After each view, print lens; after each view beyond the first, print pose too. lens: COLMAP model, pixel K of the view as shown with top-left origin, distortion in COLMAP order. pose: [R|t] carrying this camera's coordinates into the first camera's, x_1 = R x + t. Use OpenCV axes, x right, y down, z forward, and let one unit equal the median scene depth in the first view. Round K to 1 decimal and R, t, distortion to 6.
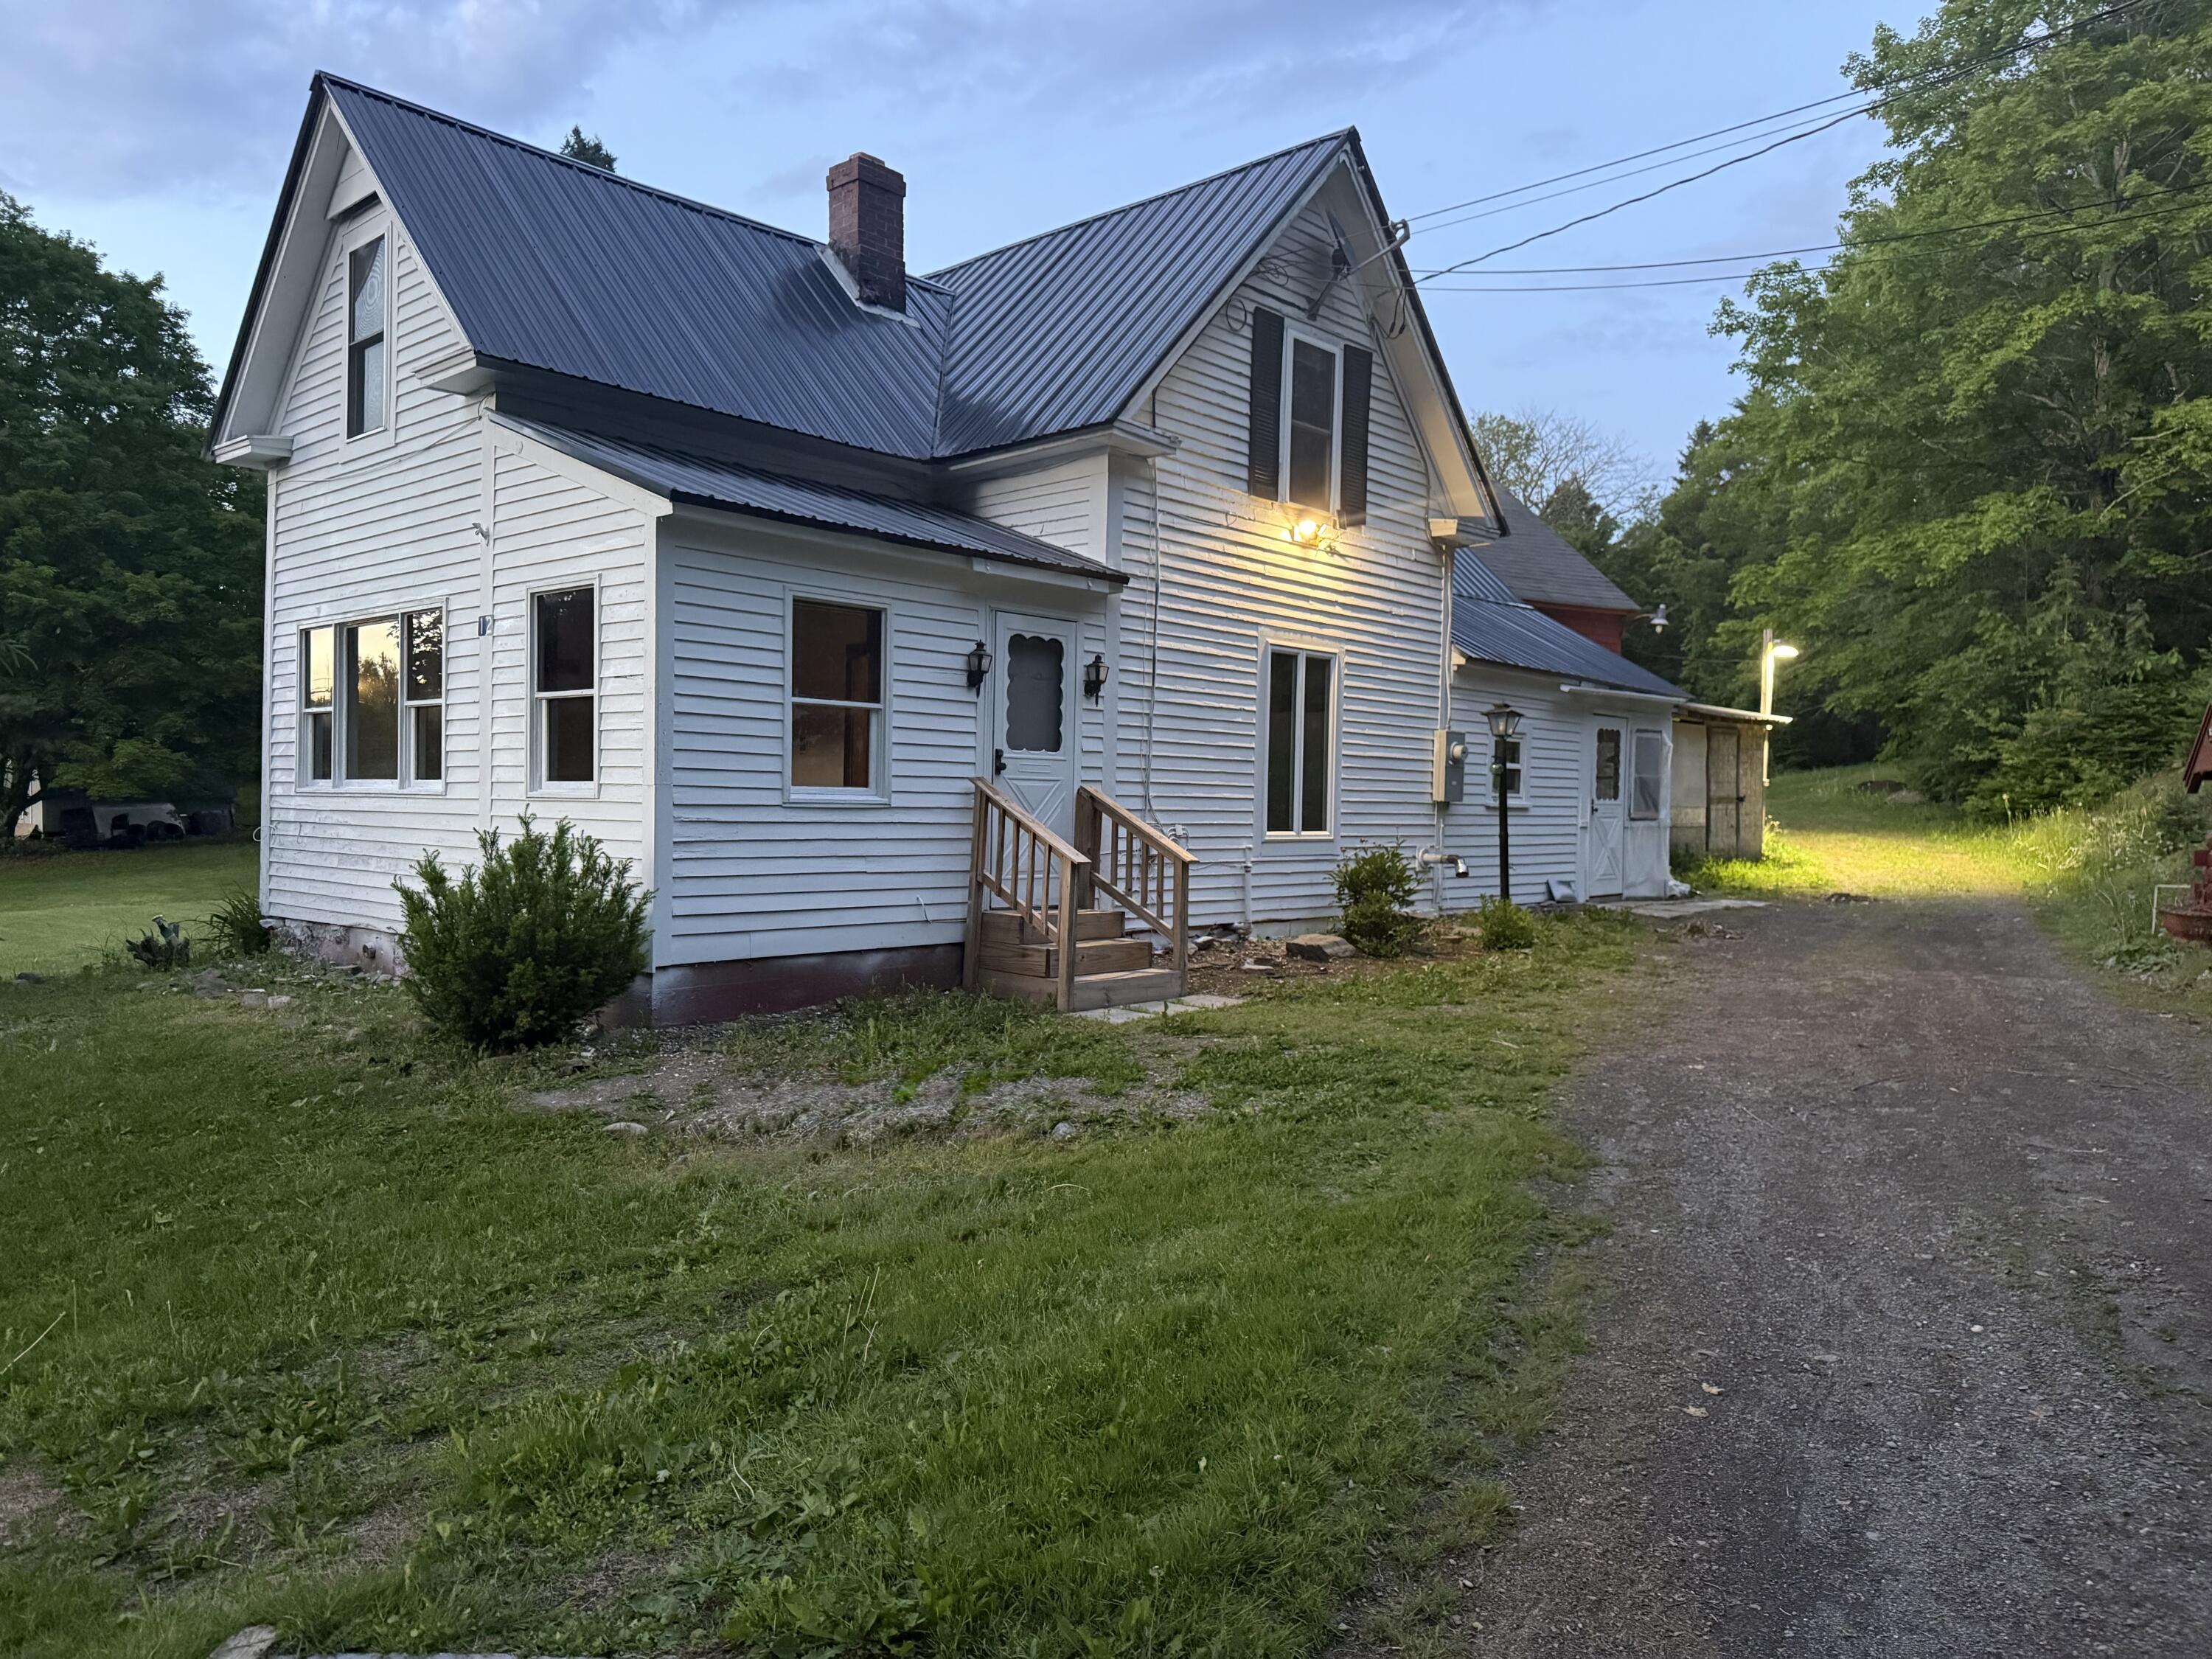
lens RADIAL K [[1531.6, 0, 1108.9], [0, 1531.6, 845.6], [0, 0, 1]] dist [0.086669, -0.100152]
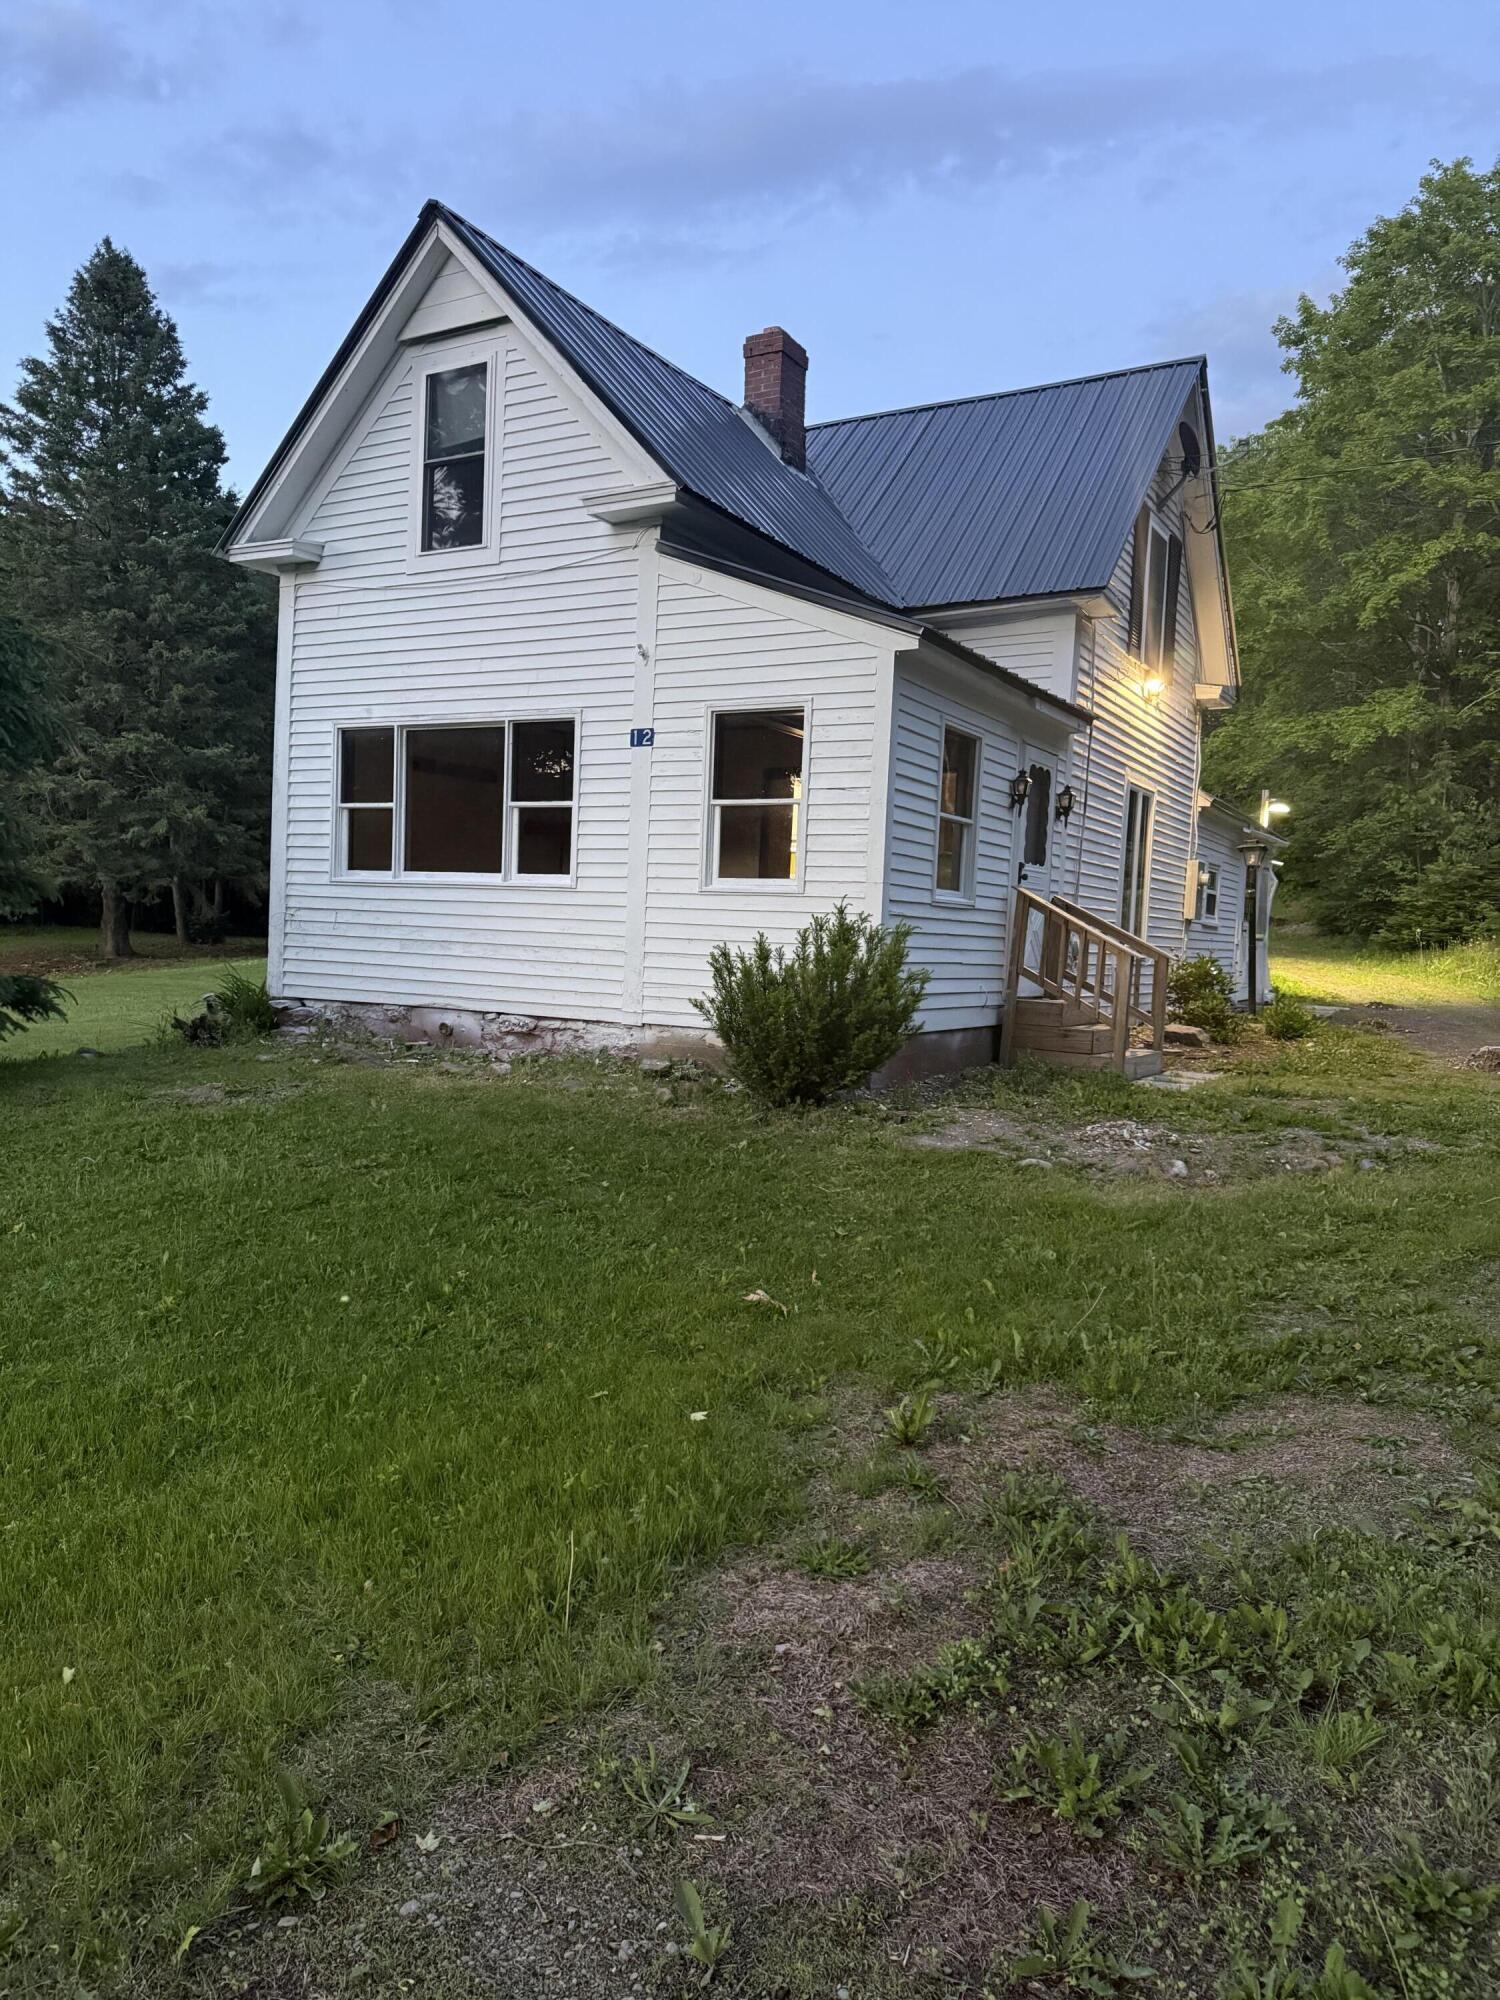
lens RADIAL K [[1387.5, 0, 750.0], [0, 1387.5, 1000.0], [0, 0, 1]] dist [0.129100, -0.179809]
pose [[0.975186, 0.013161, 0.220994, -0.421871], [-0.018672, 0.999564, 0.022866, 0.018356], [-0.220596, -0.026425, 0.975007, -0.006078]]
